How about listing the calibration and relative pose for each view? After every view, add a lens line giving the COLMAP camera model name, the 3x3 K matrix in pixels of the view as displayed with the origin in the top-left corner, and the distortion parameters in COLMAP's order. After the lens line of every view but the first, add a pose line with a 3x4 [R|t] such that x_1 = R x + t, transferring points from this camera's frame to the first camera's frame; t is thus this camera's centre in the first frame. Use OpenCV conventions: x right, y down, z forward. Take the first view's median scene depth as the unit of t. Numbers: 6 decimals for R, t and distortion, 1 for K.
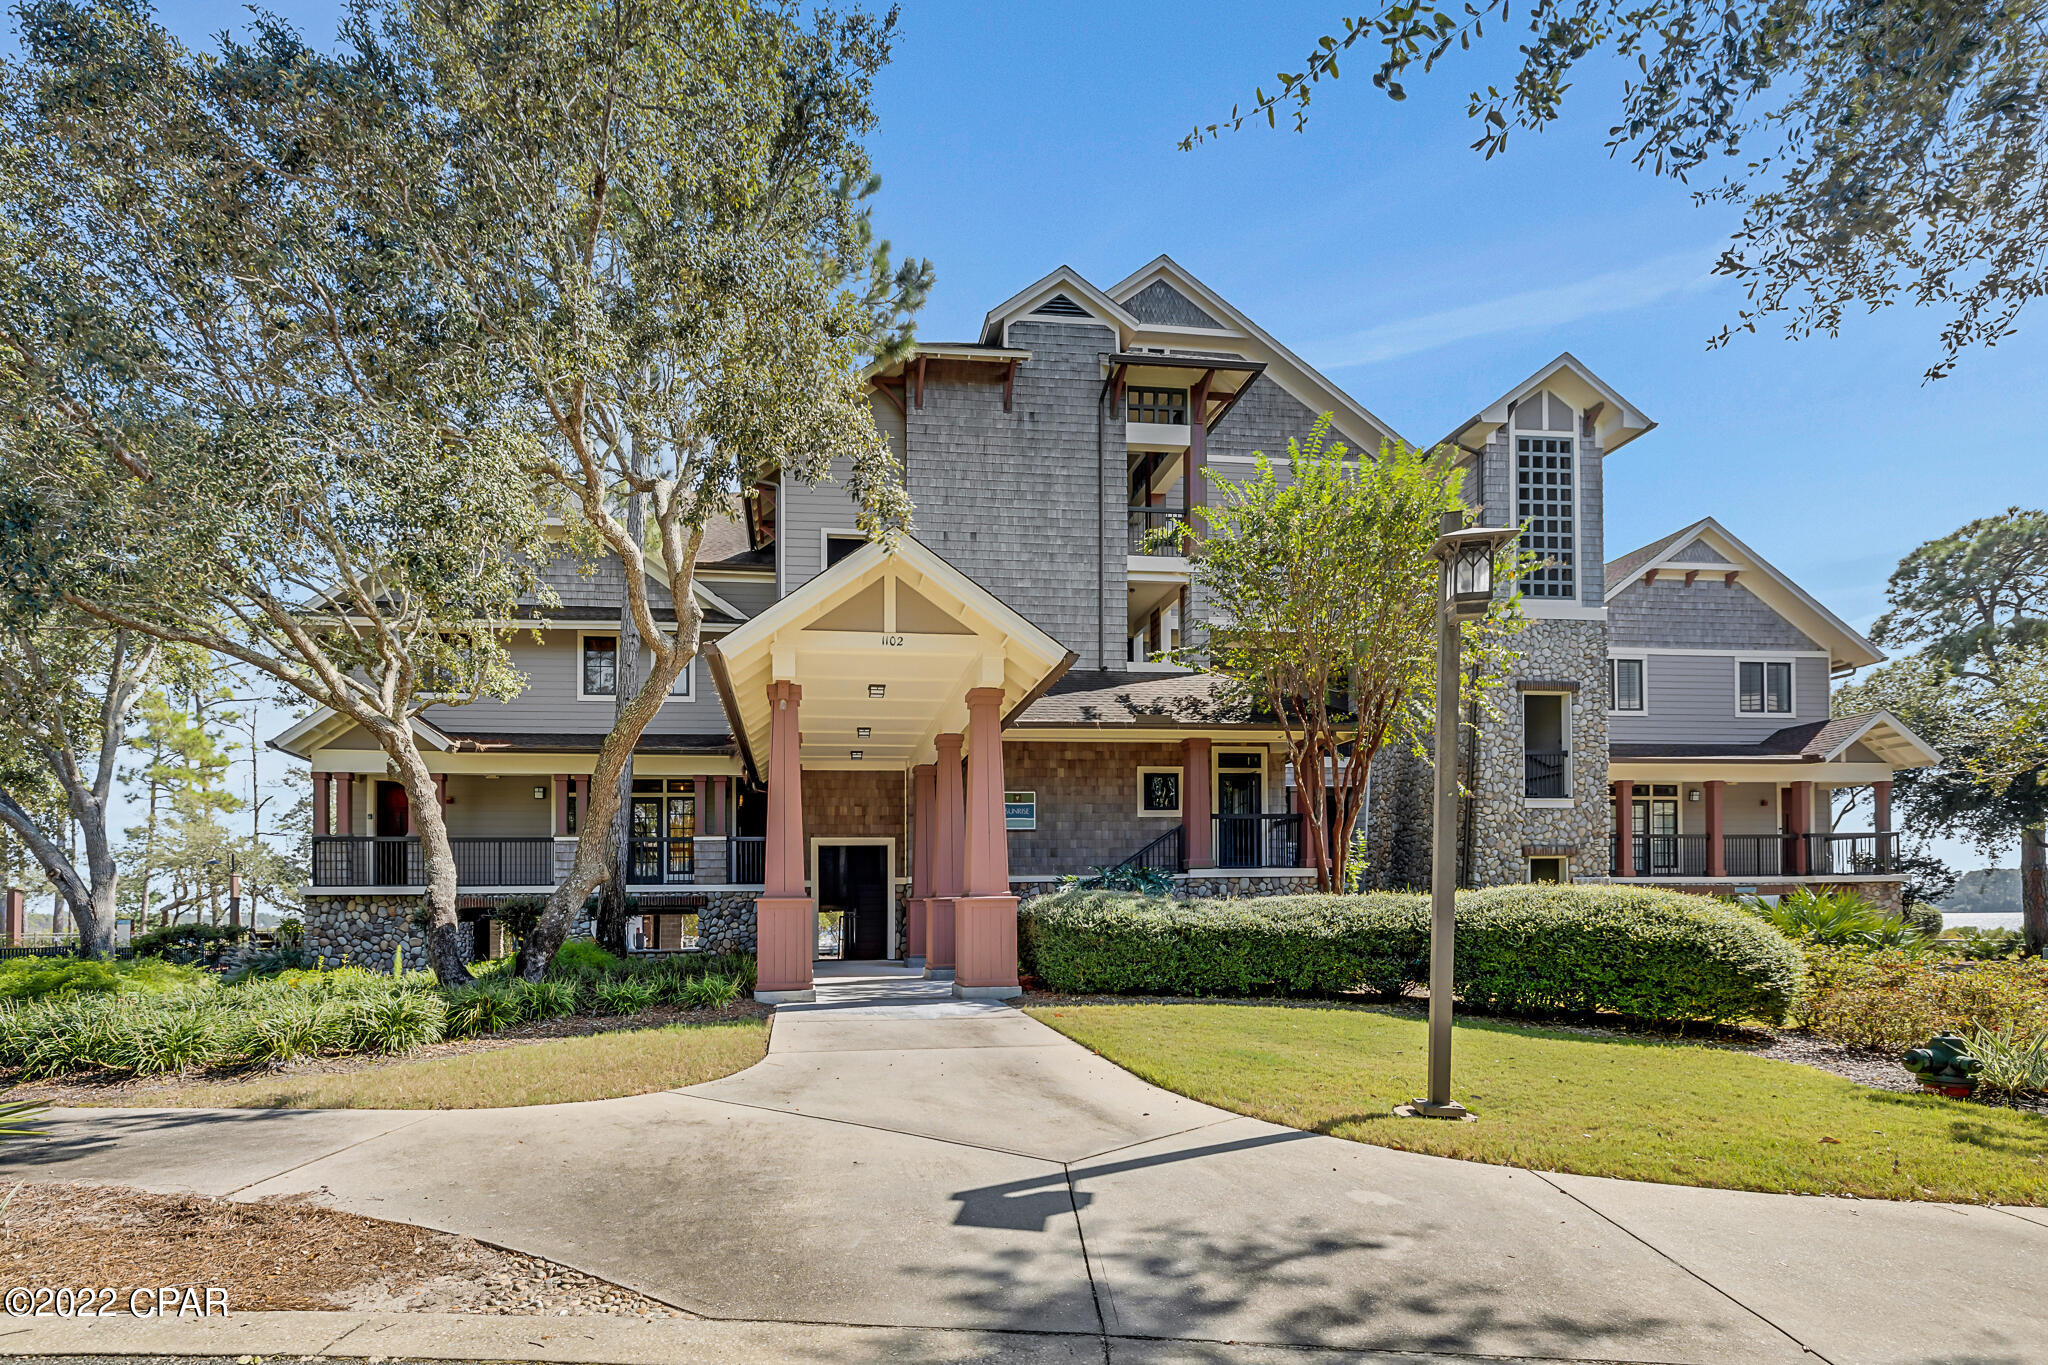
lens RADIAL K [[887.6, 0, 1024.0], [0, 887.6, 750.2], [0, 0, 1]] dist [0.000836, 0.000056]
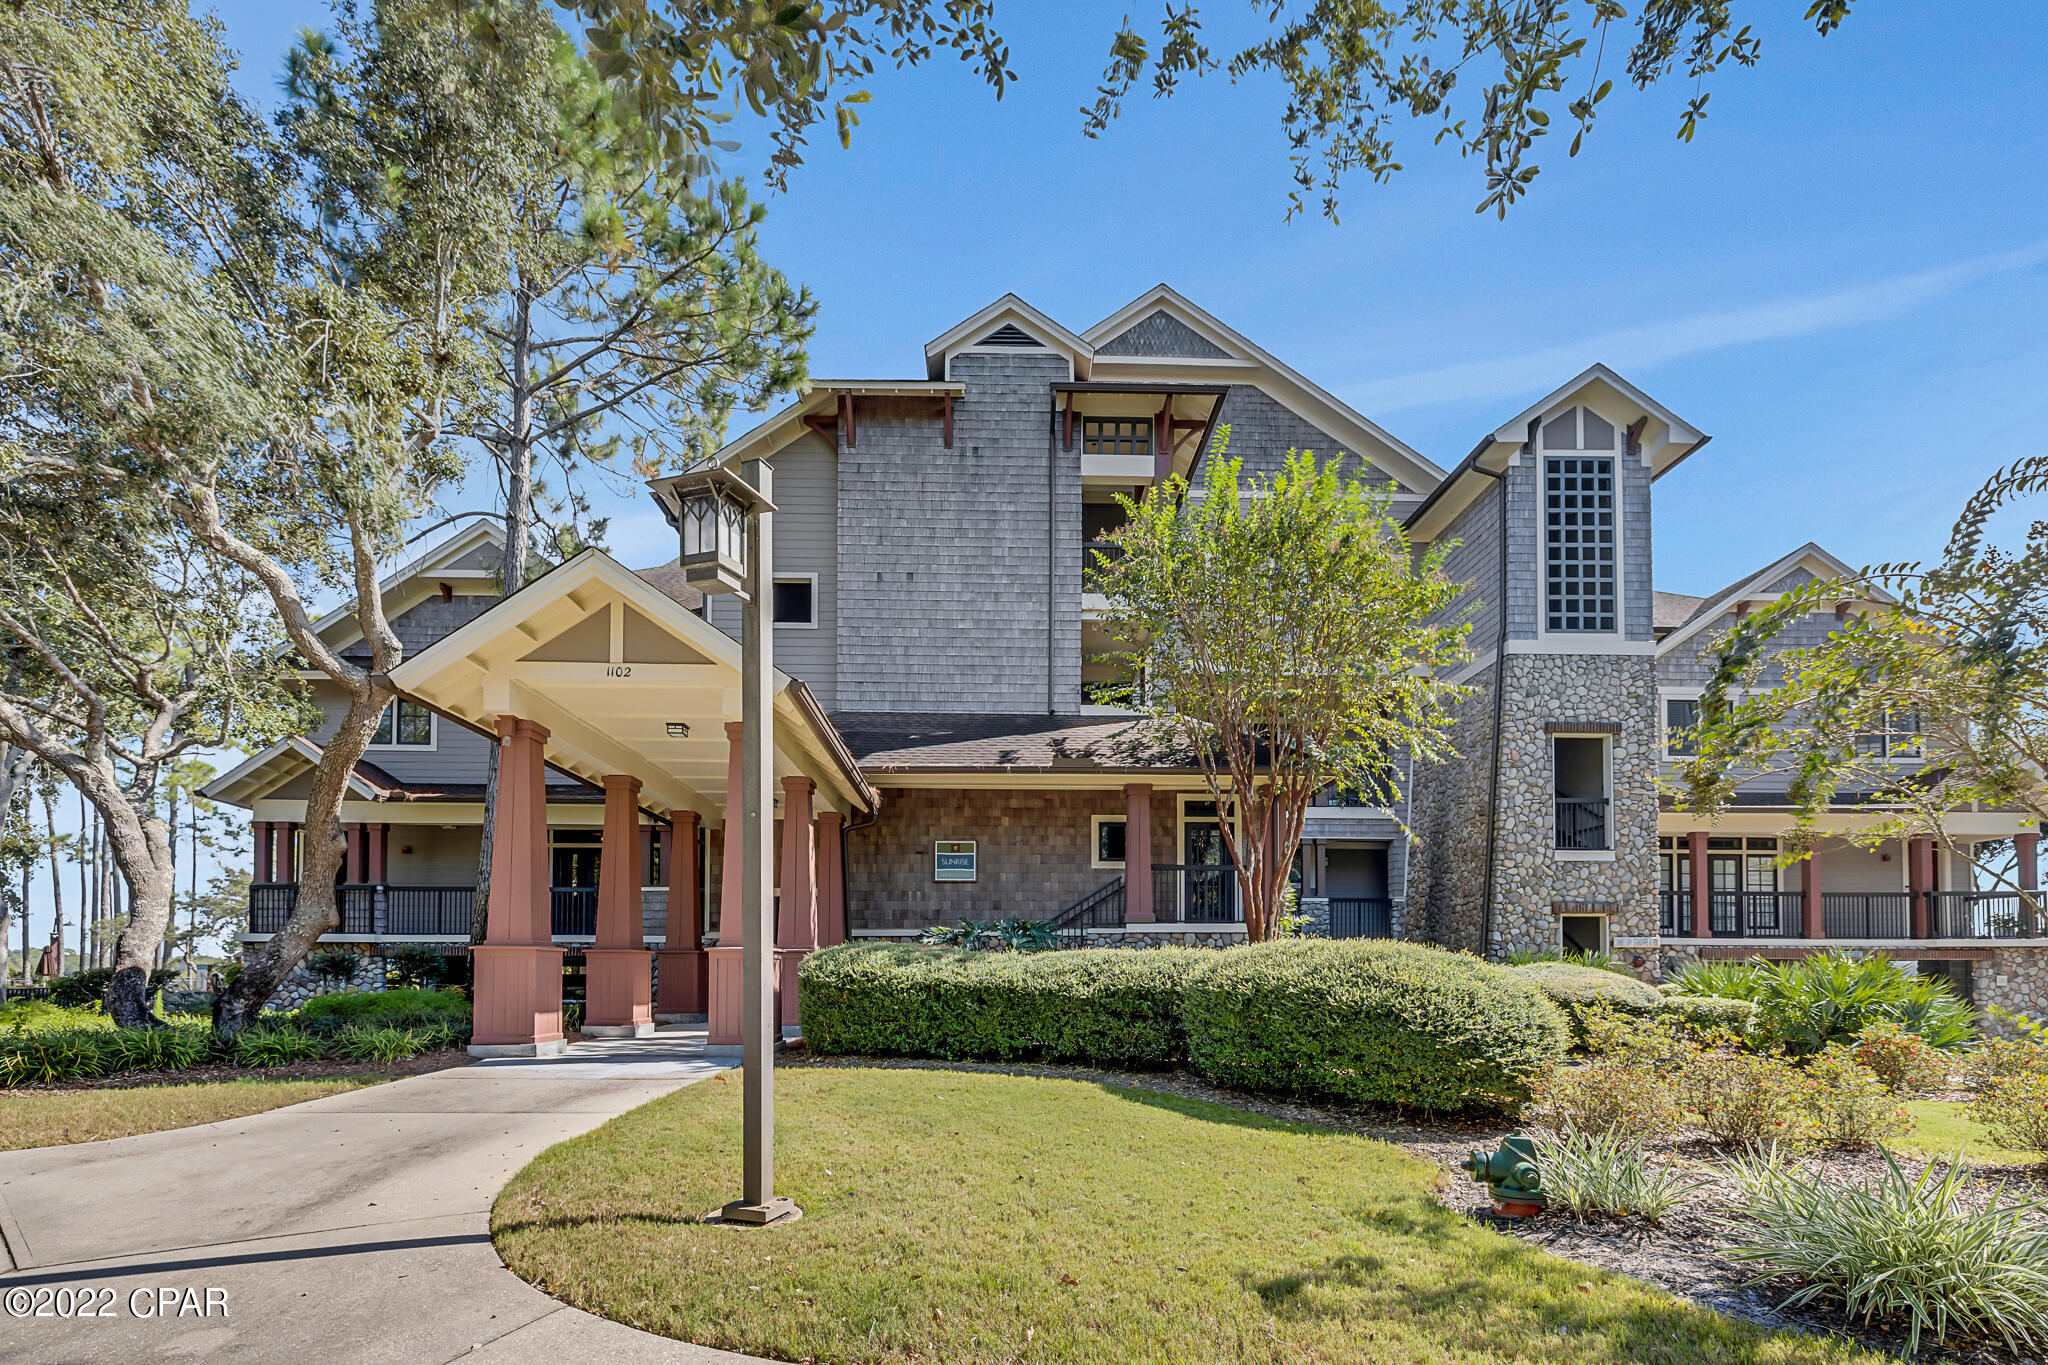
lens RADIAL K [[895.7, 0, 1023.8], [0, 895.7, 796.8], [0, 0, 1]] dist [0.001150, 0.000122]
pose [[0.995725, -0.005112, -0.092222, 0.135292], [0.004229, 0.999943, -0.009773, 0.007323], [0.092267, 0.009341, 0.995690, 0.038064]]
